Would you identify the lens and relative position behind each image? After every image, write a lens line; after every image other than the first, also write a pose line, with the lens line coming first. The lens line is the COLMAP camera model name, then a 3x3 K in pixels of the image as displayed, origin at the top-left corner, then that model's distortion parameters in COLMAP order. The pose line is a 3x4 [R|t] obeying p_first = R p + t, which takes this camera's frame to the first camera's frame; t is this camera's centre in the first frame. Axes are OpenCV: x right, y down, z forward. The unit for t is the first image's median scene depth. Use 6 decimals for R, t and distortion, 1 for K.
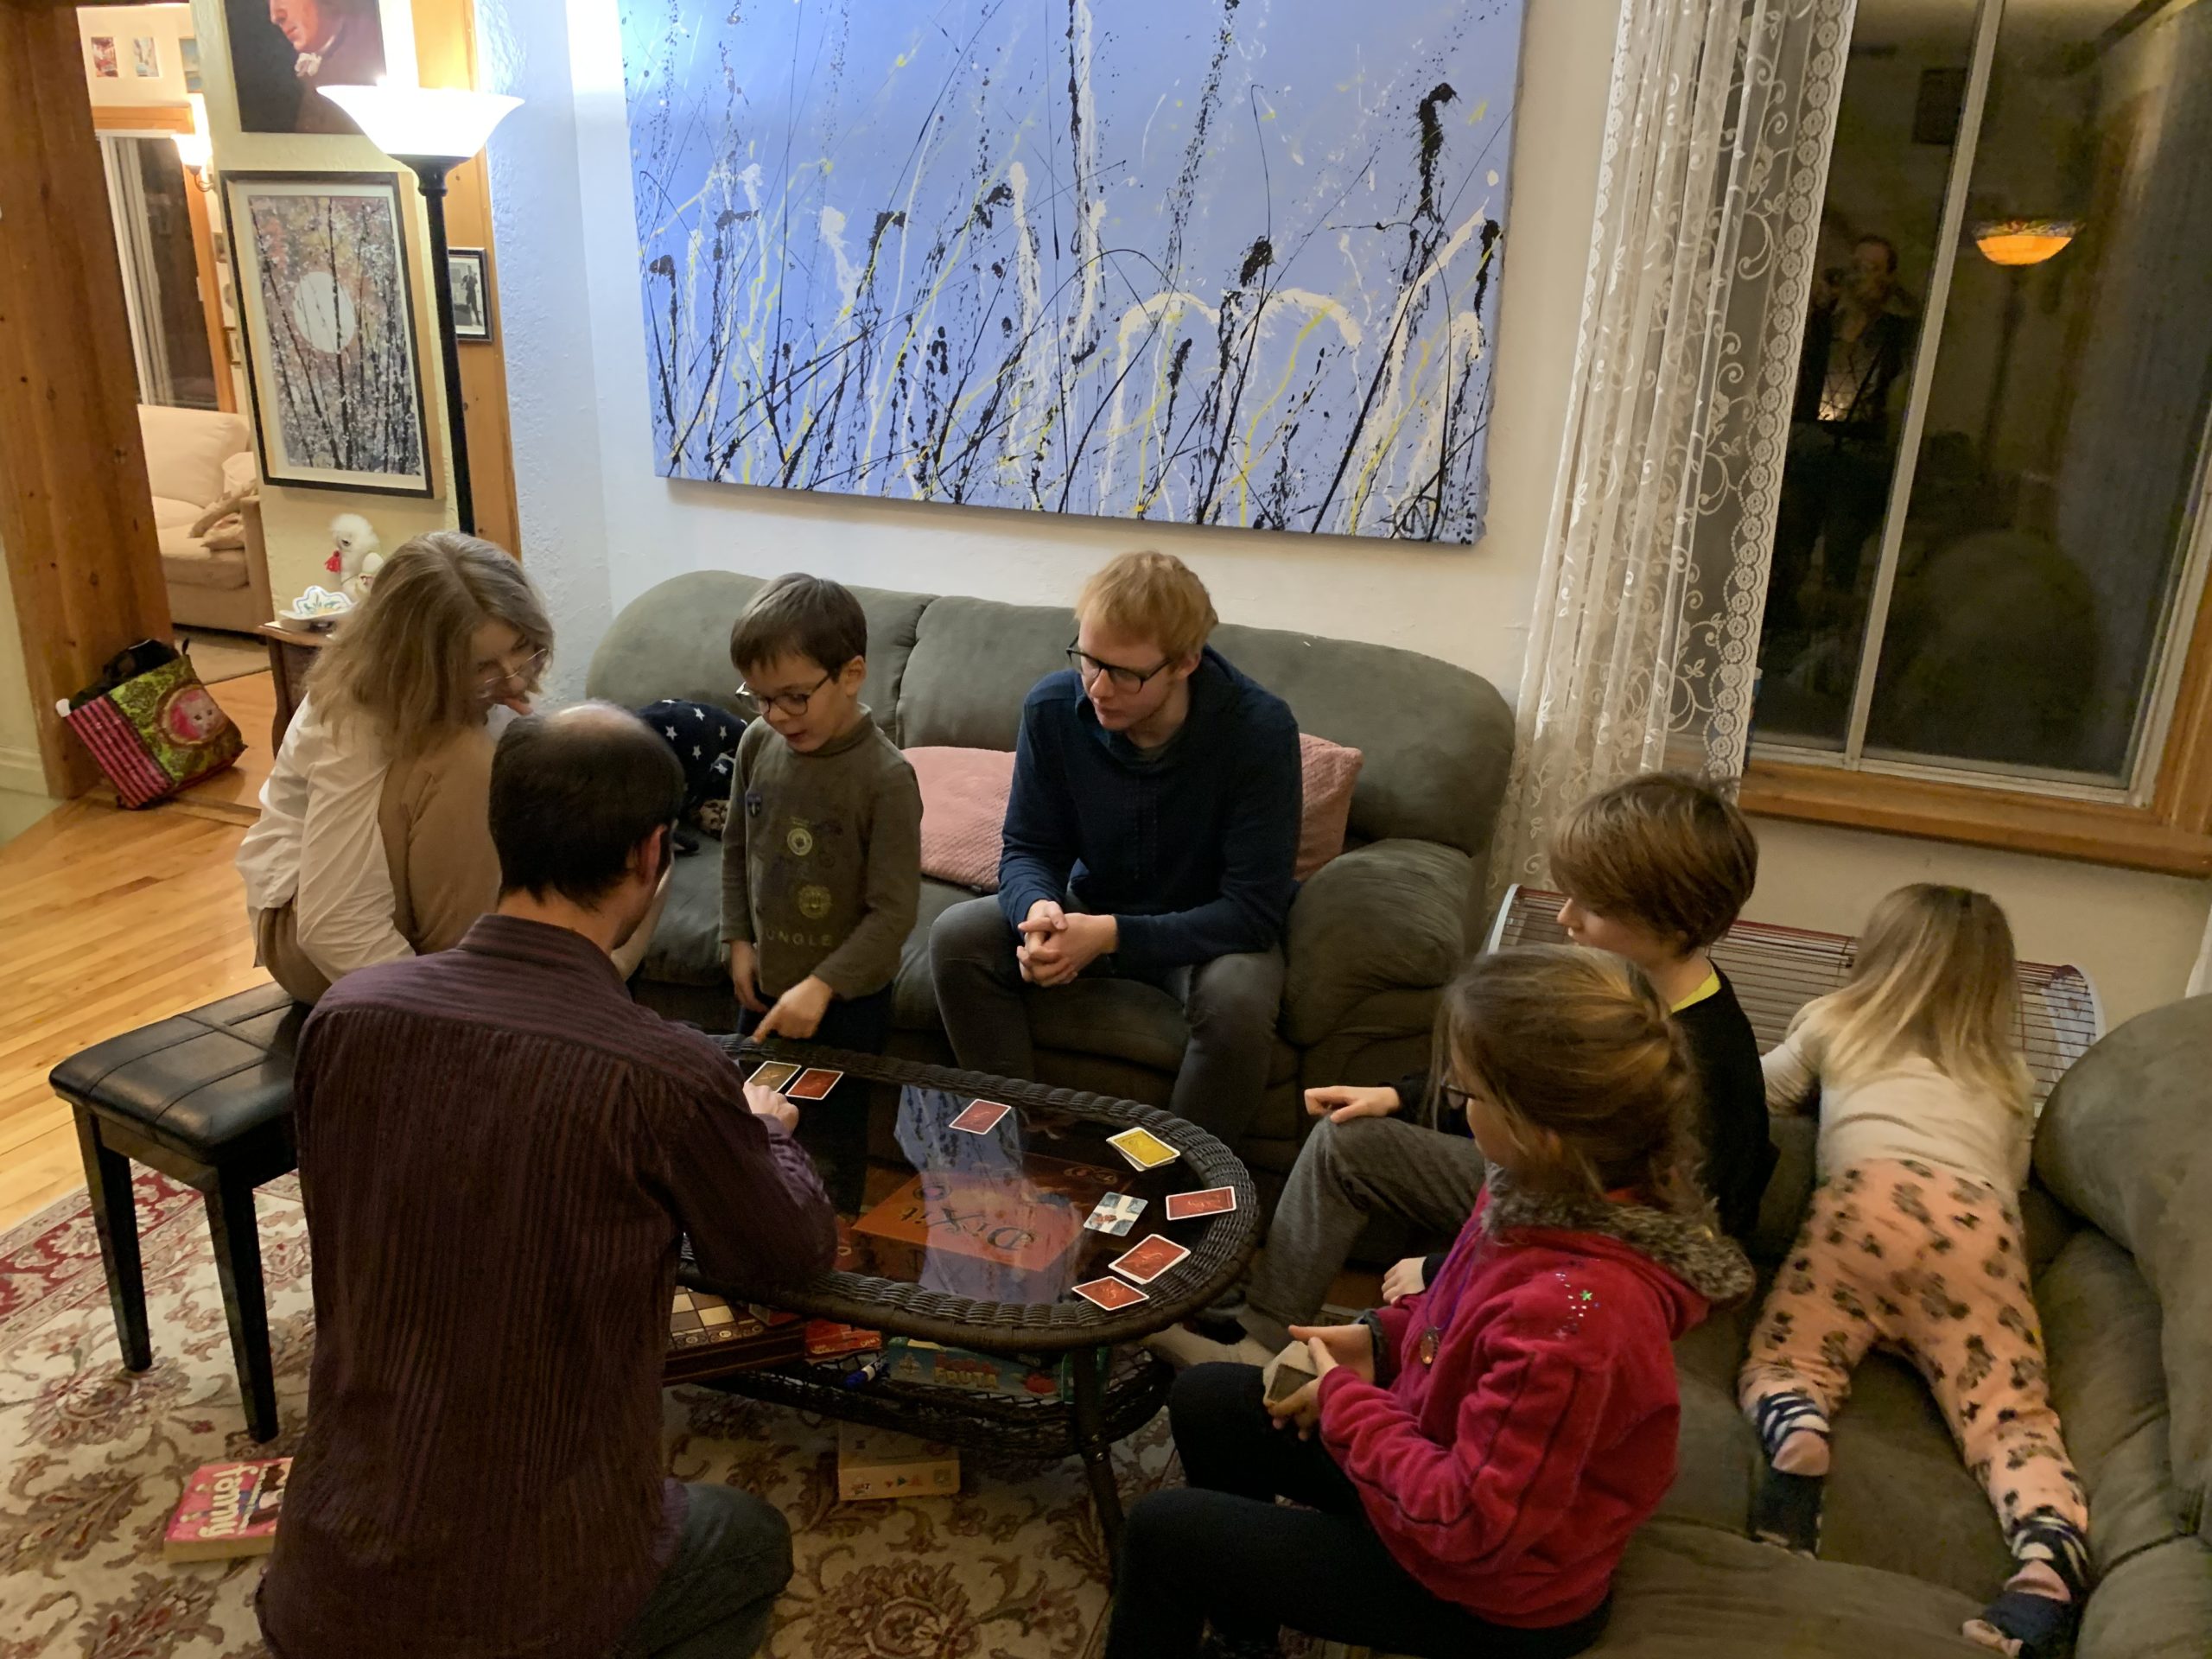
lens RADIAL K [[1697.4, 0, 1111.1], [0, 1697.4, 873.2], [0, 0, 1]] dist [0.081031, -0.207613]
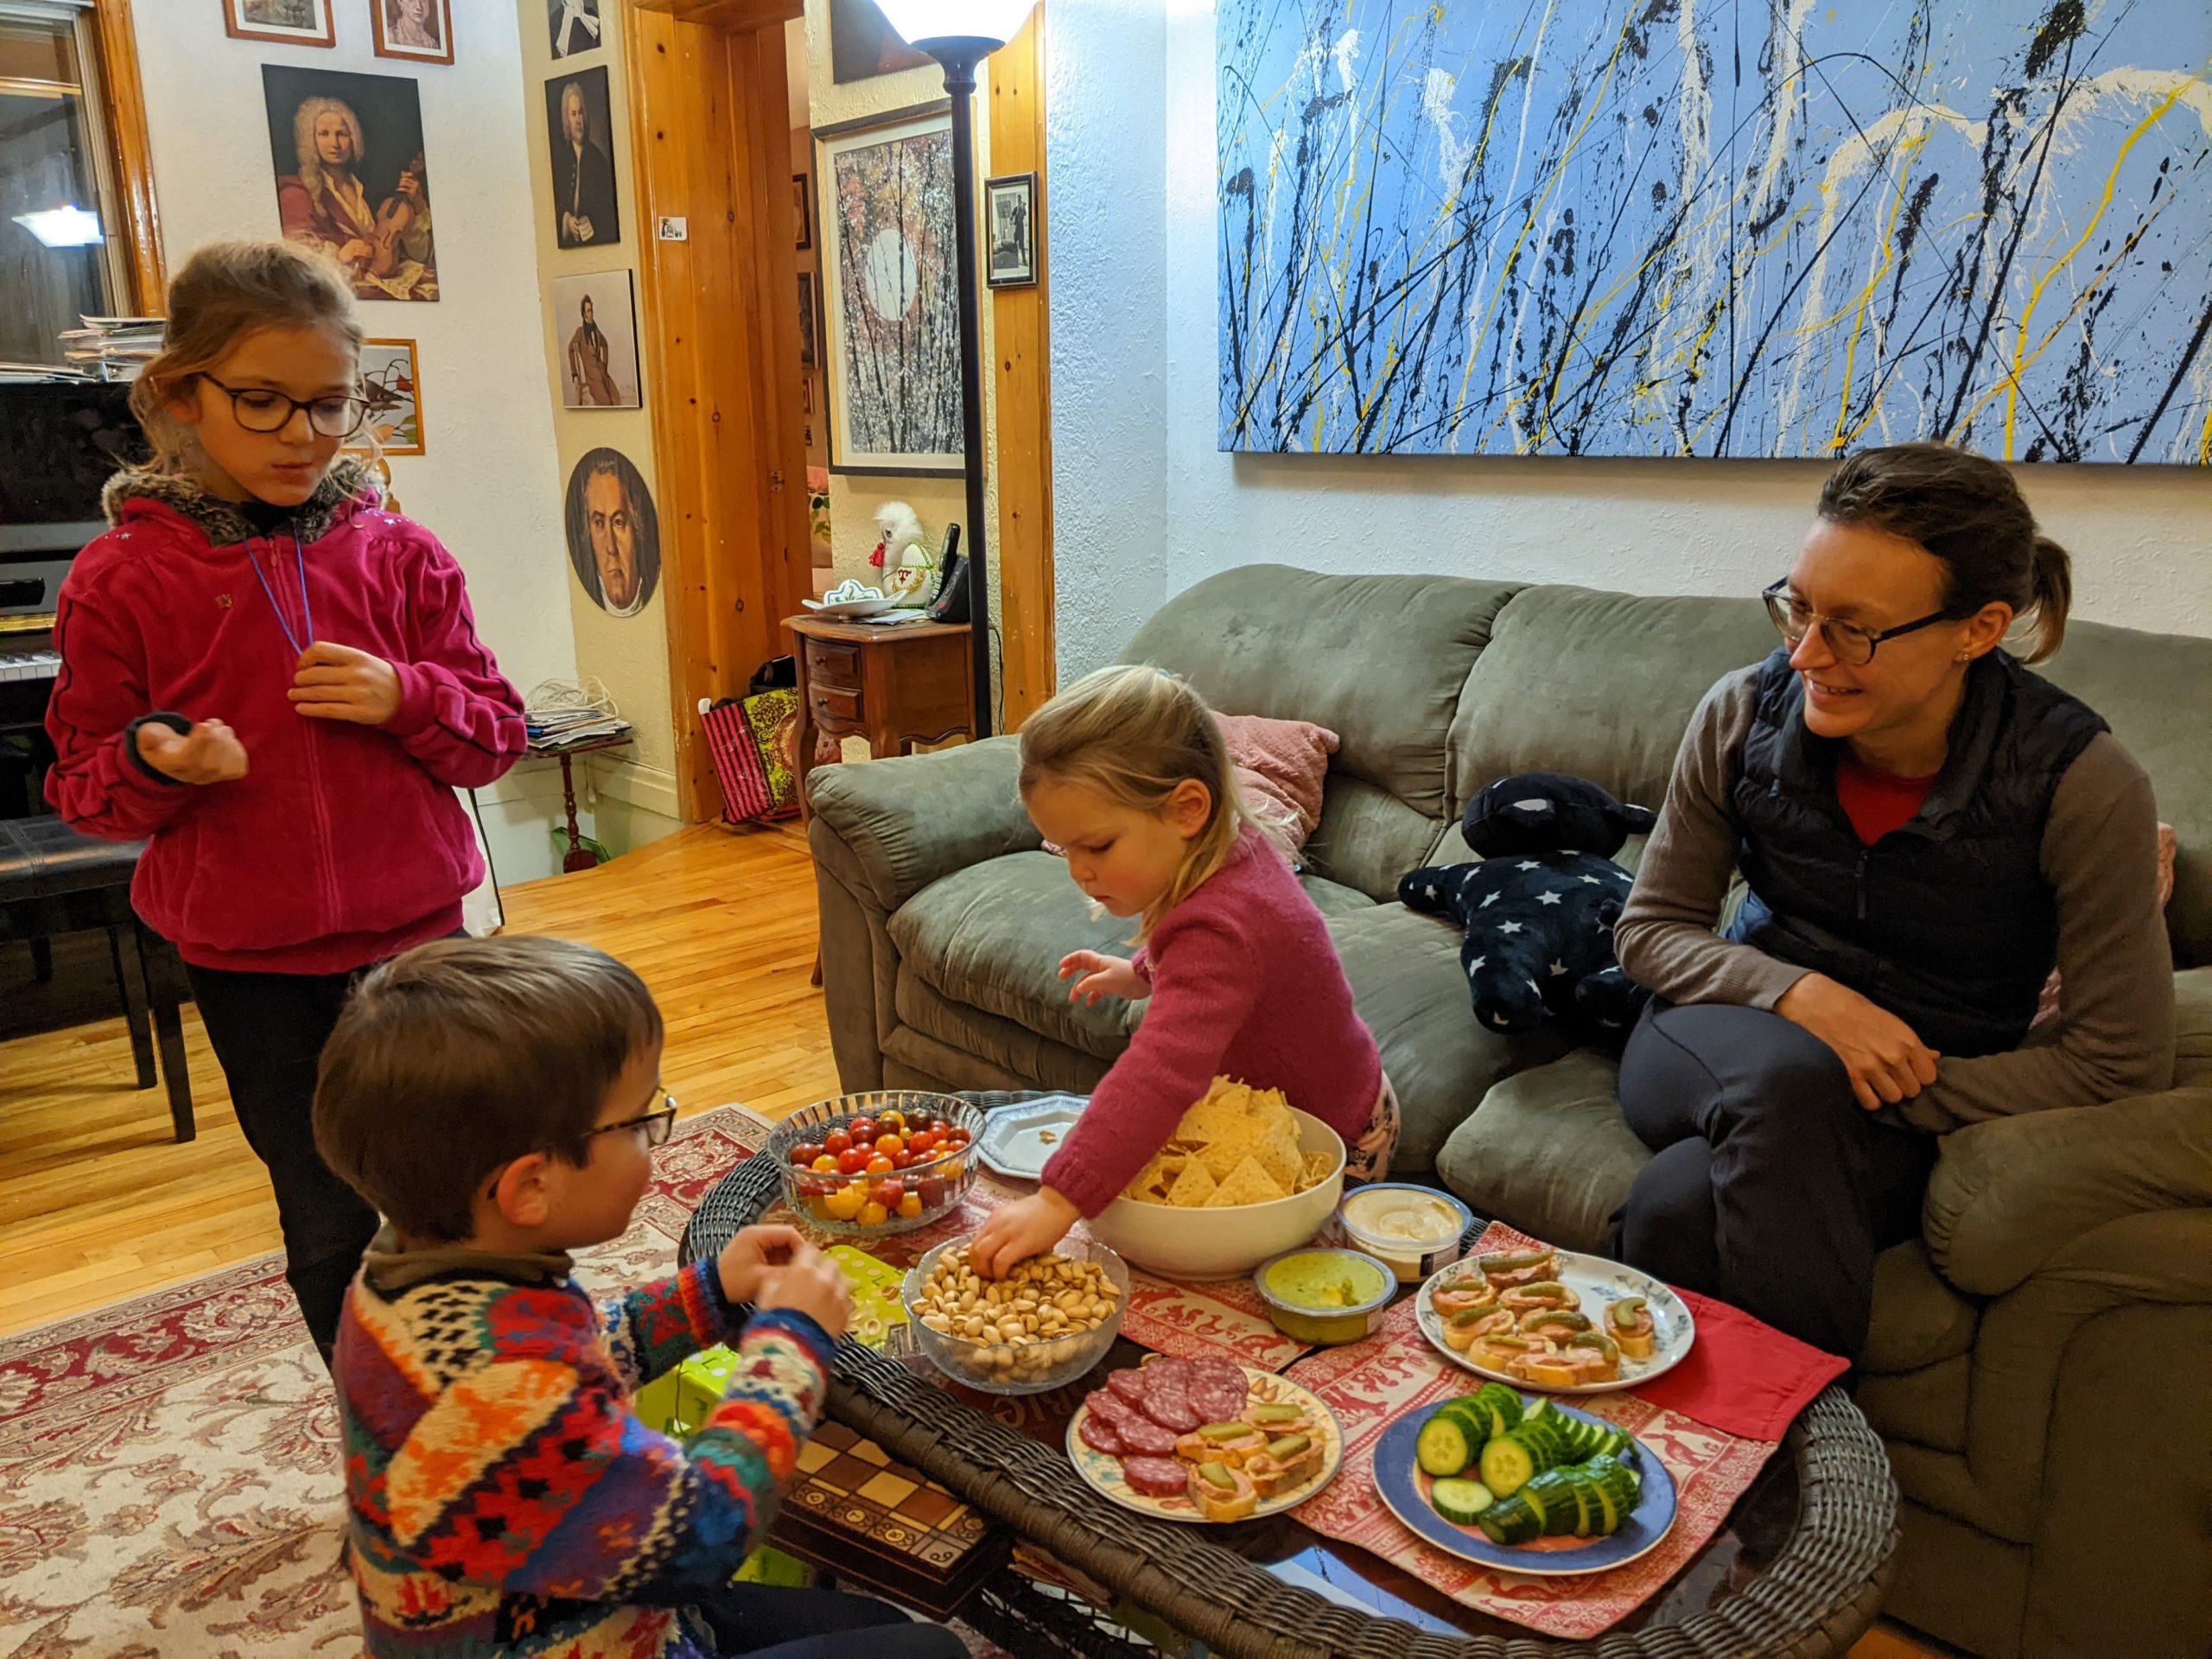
lens RADIAL K [[1754.9, 0, 1074.7], [0, 1754.9, 890.0], [0, 0, 1]] dist [0.073769, -0.120544]
pose [[0.887074, 0.085508, -0.453638, 0.079900], [-0.122733, 0.991013, -0.053201, 0.031979], [0.445012, 0.102870, 0.889597, 0.264349]]
